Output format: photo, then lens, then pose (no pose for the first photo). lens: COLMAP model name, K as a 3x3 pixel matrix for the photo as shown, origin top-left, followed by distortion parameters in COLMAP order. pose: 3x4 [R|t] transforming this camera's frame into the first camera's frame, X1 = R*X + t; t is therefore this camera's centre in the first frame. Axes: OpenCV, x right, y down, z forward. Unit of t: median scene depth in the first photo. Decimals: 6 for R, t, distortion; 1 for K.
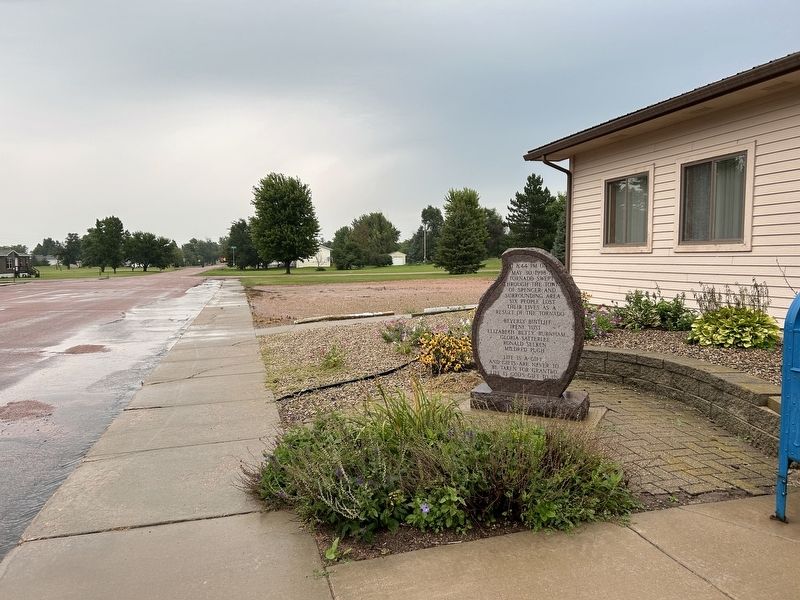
lens RADIAL K [[609.3, 0, 397.2], [0, 609.3, 303.5], [0, 0, 1]] dist [0.055451, -0.004701]
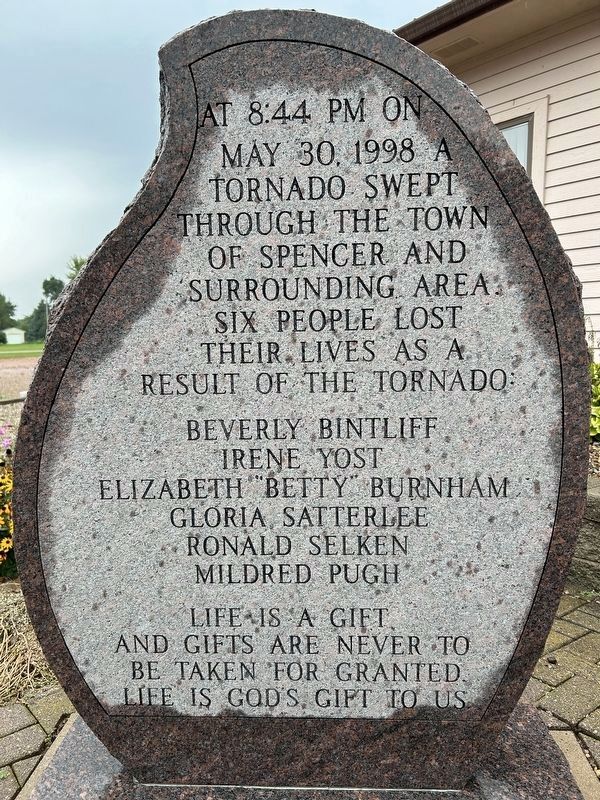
lens RADIAL K [[609.3, 0, 296.5], [0, 609.3, 403.4], [0, 0, 1]] dist [0.055451, -0.004701]
pose [[0.912240, -0.046786, 0.406975, 0.131059], [0.033756, 0.998663, 0.039143, 0.014133], [-0.408262, -0.021970, 0.912600, 0.821449]]
